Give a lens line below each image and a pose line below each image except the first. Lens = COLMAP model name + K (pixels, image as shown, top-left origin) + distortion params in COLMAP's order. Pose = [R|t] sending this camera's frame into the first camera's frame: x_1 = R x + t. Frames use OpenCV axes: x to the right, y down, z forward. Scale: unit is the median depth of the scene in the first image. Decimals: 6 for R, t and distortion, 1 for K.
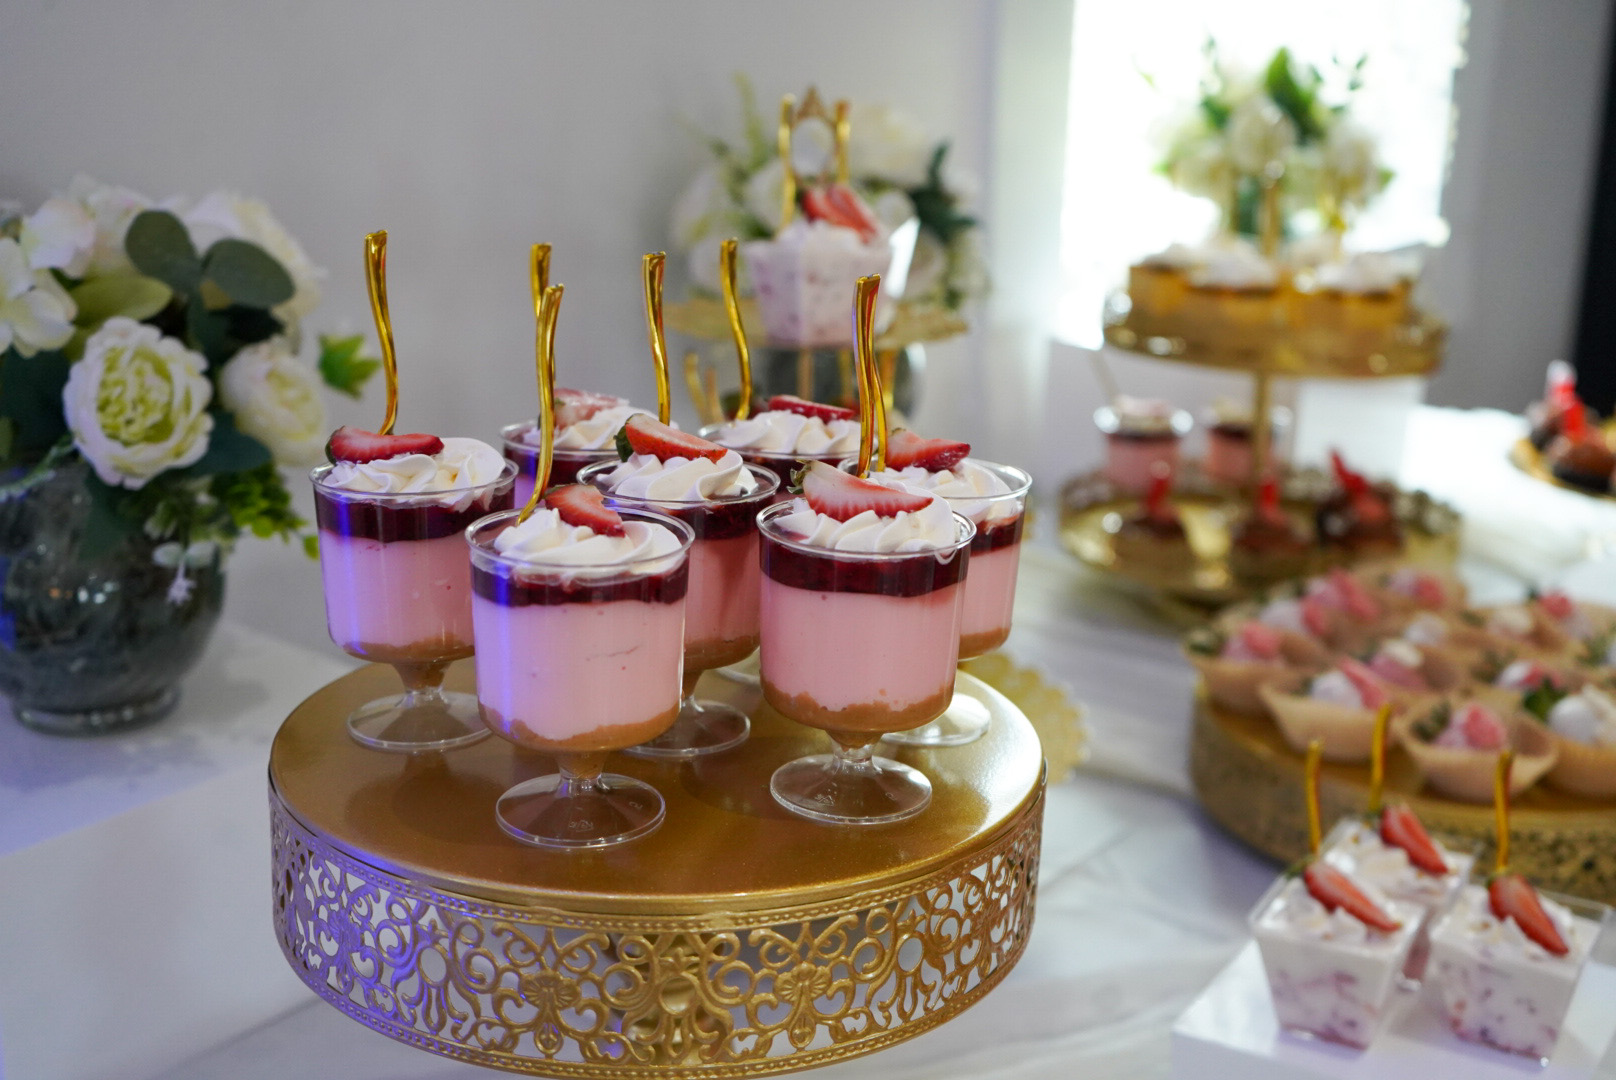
lens RADIAL K [[1821.9, 0, 808.0], [0, 1821.9, 540.0], [0, 0, 1]] dist [0.012028, -0.025040]
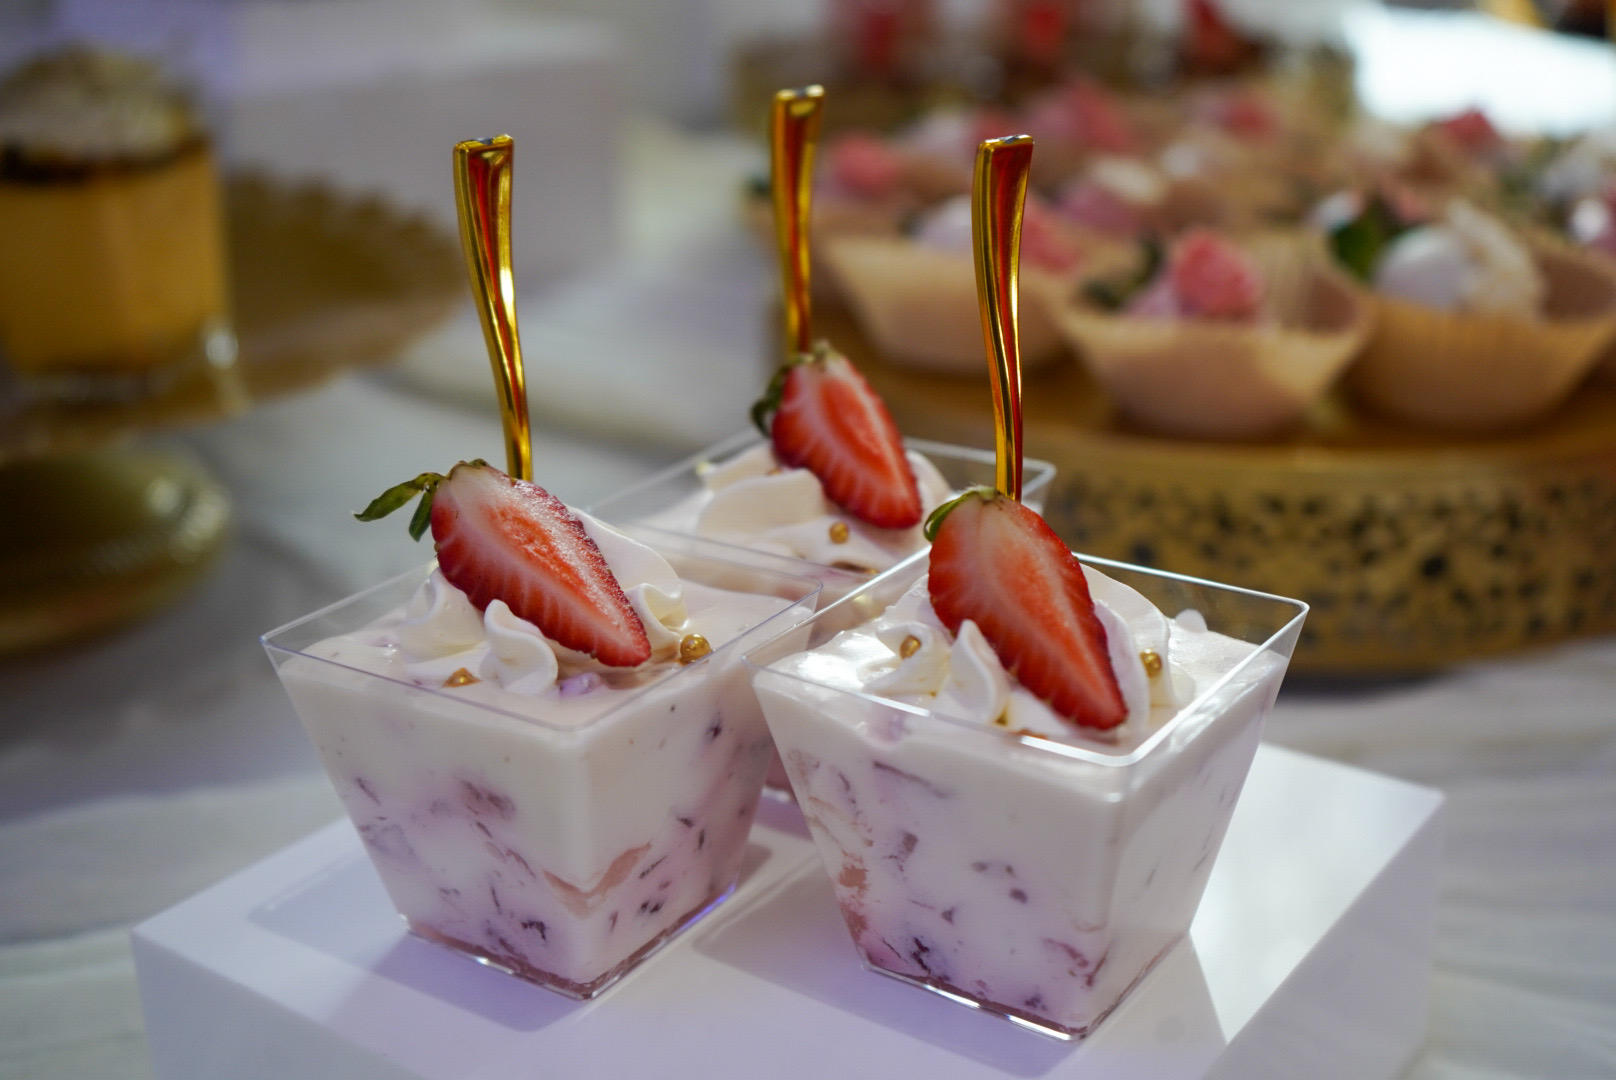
lens RADIAL K [[1821.9, 0, 808.0], [0, 1821.9, 540.0], [0, 0, 1]] dist [0.012028, -0.025040]
pose [[0.998500, -0.003407, -0.054647, 0.364736], [0.008502, 0.995605, 0.093264, 0.157201], [0.054089, -0.093588, 0.994141, 0.653106]]
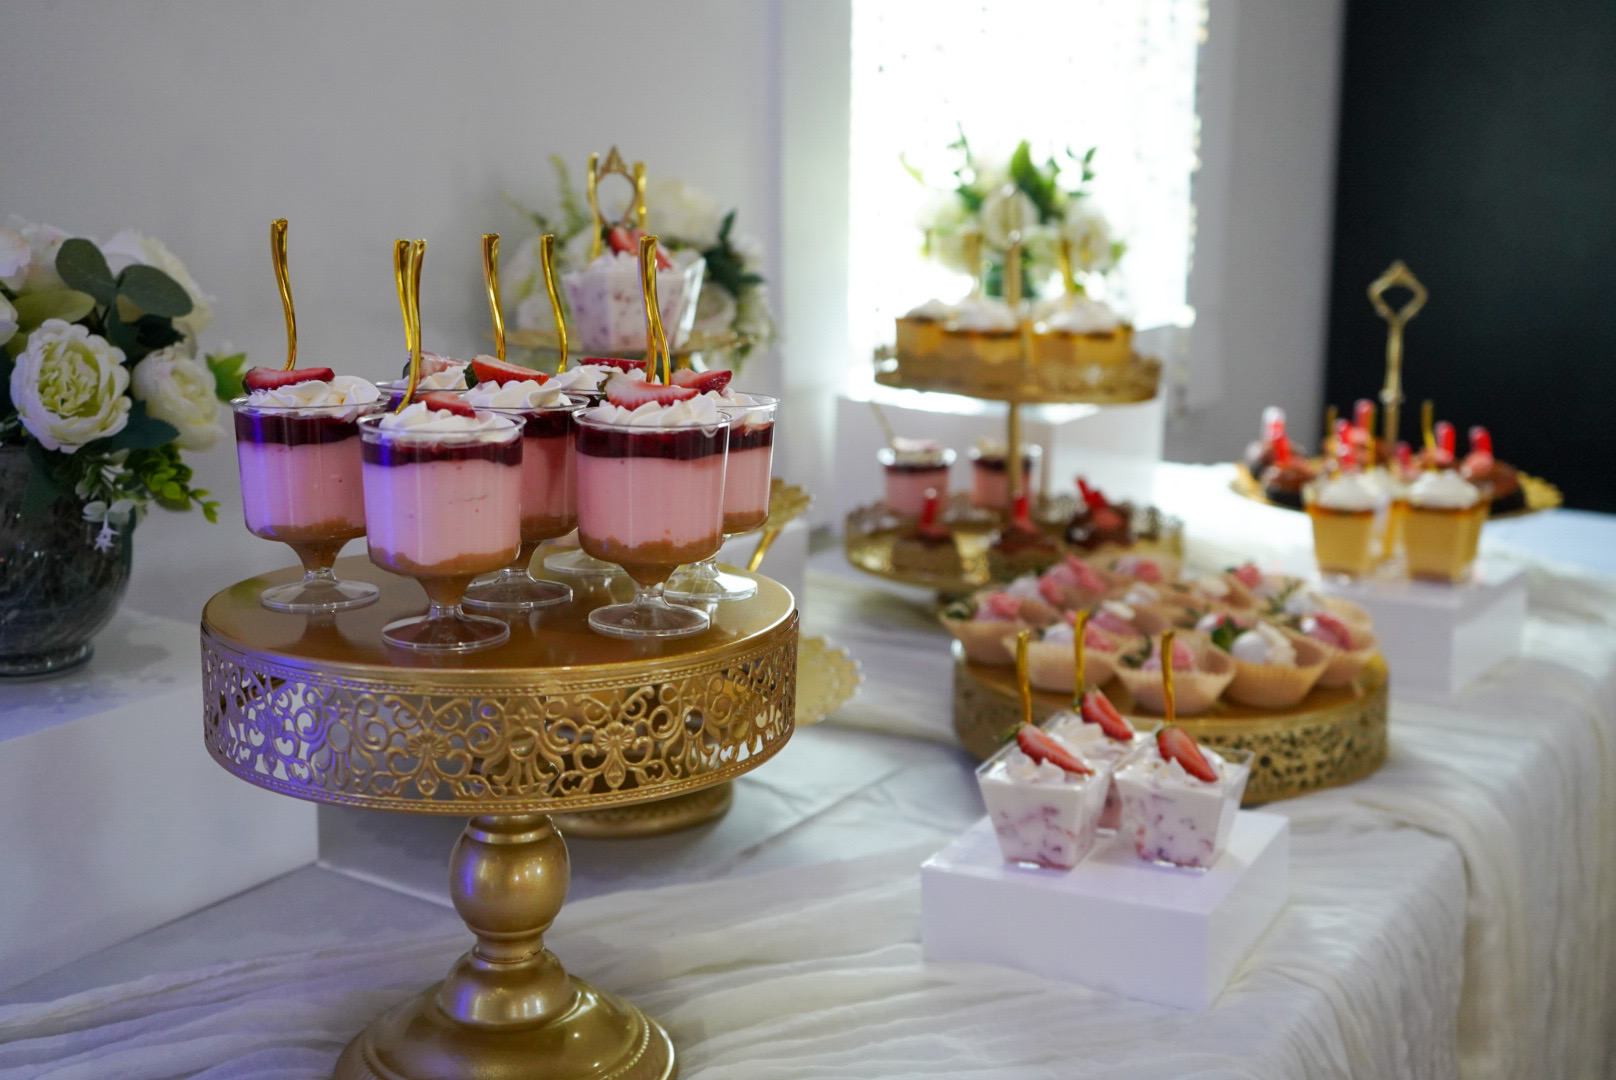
lens RADIAL K [[1821.9, 0, 808.0], [0, 1821.9, 540.0], [0, 0, 1]] dist [0.012028, -0.025040]
pose [[0.995264, -0.030603, 0.092271, 0.013497], [0.037698, 0.996383, -0.076153, 0.138788], [-0.089606, 0.079270, 0.992818, -0.261101]]
